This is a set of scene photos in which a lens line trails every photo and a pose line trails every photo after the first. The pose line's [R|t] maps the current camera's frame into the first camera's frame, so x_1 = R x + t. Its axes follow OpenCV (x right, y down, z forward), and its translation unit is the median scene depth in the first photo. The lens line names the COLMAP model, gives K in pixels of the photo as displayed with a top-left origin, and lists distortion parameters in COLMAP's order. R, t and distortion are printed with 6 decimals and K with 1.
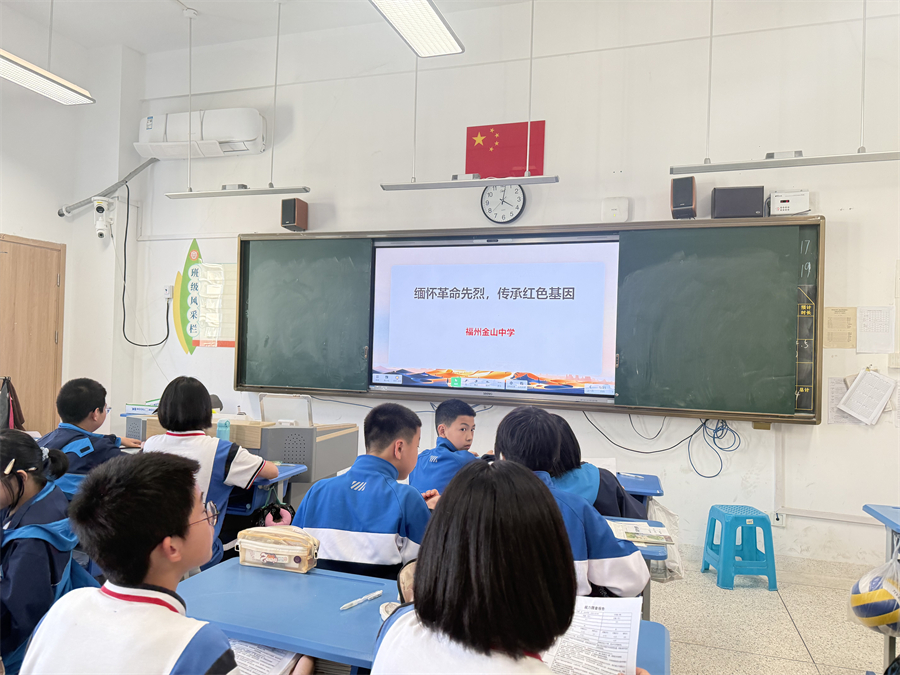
lens RADIAL K [[630.4, 0, 447.1], [0, 630.4, 344.0], [0, 0, 1]] dist [0.071252, -0.087842]
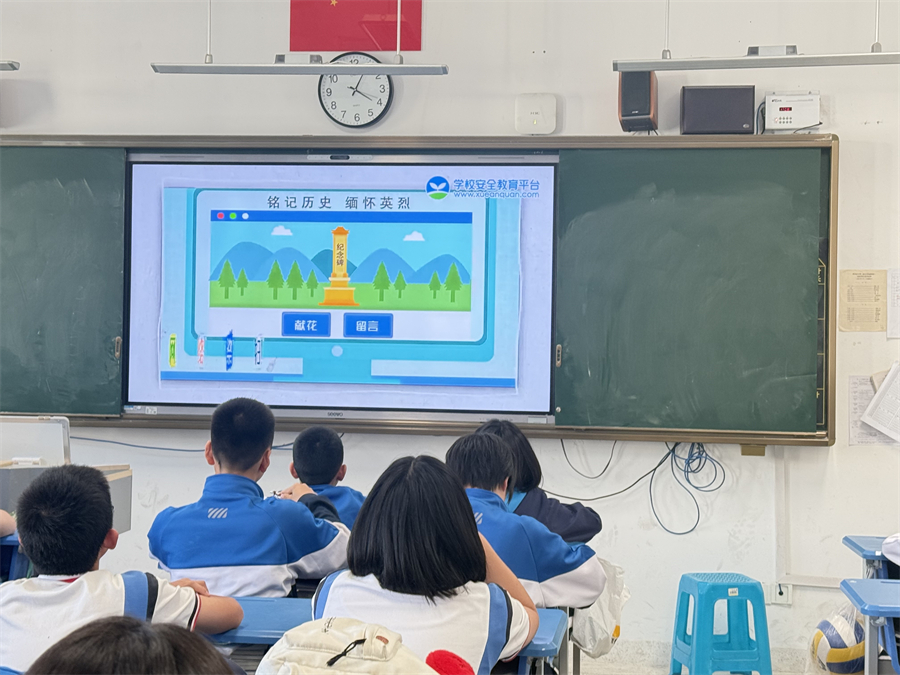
lens RADIAL K [[1501.6, 0, 443.2], [0, 1501.6, 319.8], [0, 0, 1]] dist [0.092857, 0.000000]
pose [[0.983958, -0.011109, 0.178053, -0.085411], [0.011014, 0.999938, 0.001521, -0.011292], [-0.178059, 0.000464, 0.984020, -0.410932]]
